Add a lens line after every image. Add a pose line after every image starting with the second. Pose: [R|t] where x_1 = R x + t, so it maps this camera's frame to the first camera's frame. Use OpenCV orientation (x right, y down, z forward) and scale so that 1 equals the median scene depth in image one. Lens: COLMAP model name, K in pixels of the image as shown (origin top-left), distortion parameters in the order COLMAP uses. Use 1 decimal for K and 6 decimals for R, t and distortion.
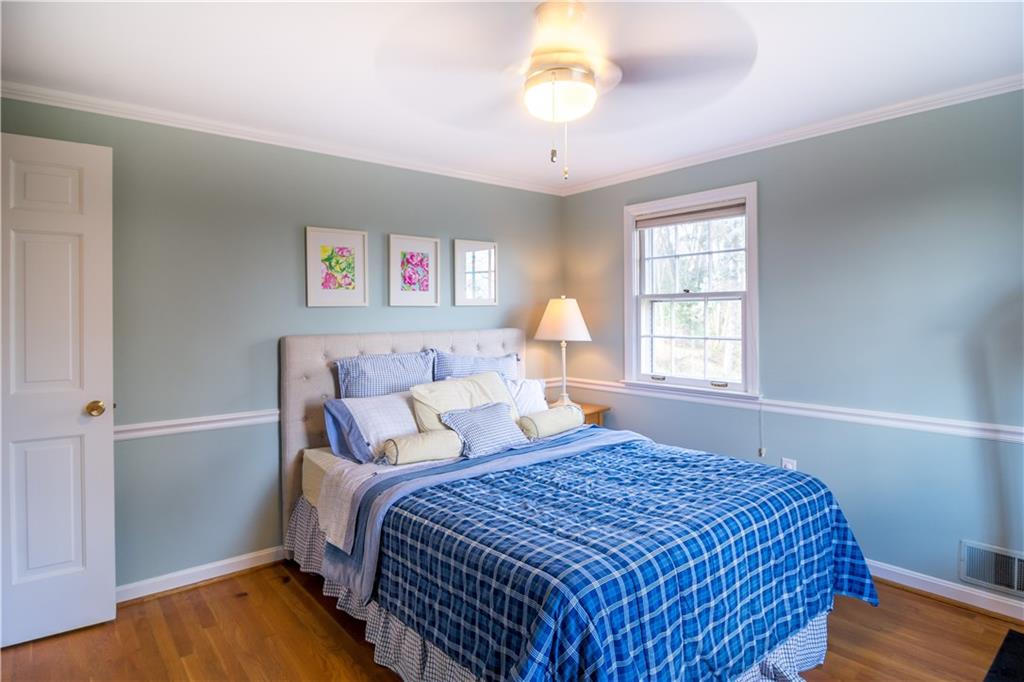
lens RADIAL K [[562.3, 0, 512.2], [0, 562.3, 335.4], [0, 0, 1]] dist [-0.001876, -0.000232]
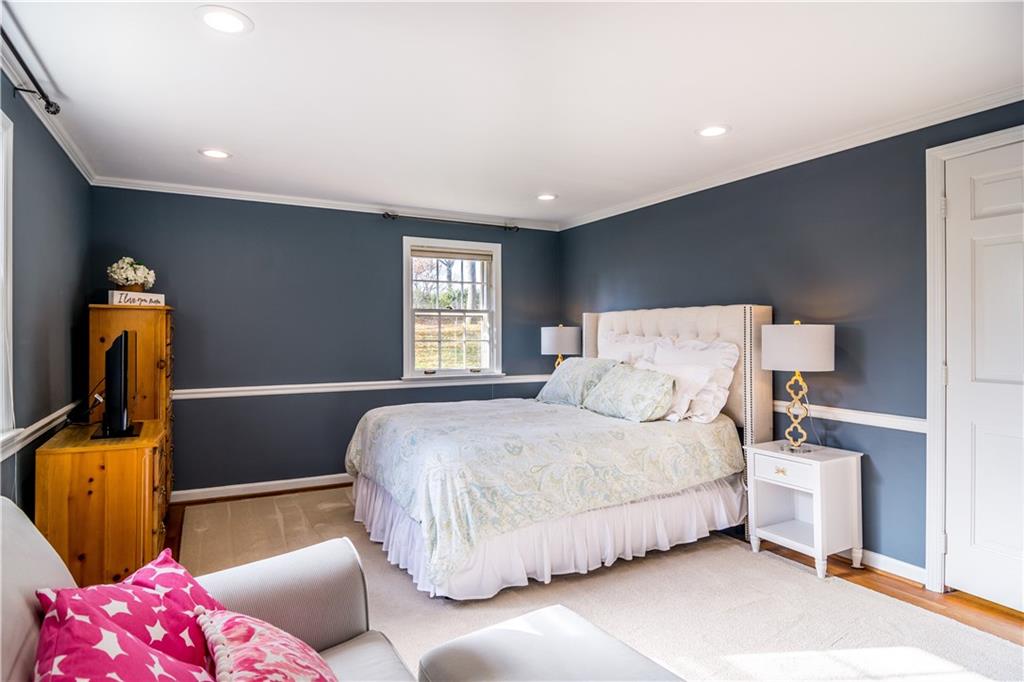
lens RADIAL K [[562.3, 0, 511.7], [0, 562.3, 336.3], [0, 0, 1]] dist [-0.001876, -0.000232]
pose [[0.202830, -0.004609, 0.979203, -0.986868], [0.017784, 0.999841, 0.001022, -0.005054], [-0.979052, 0.017207, 0.202880, 0.528880]]
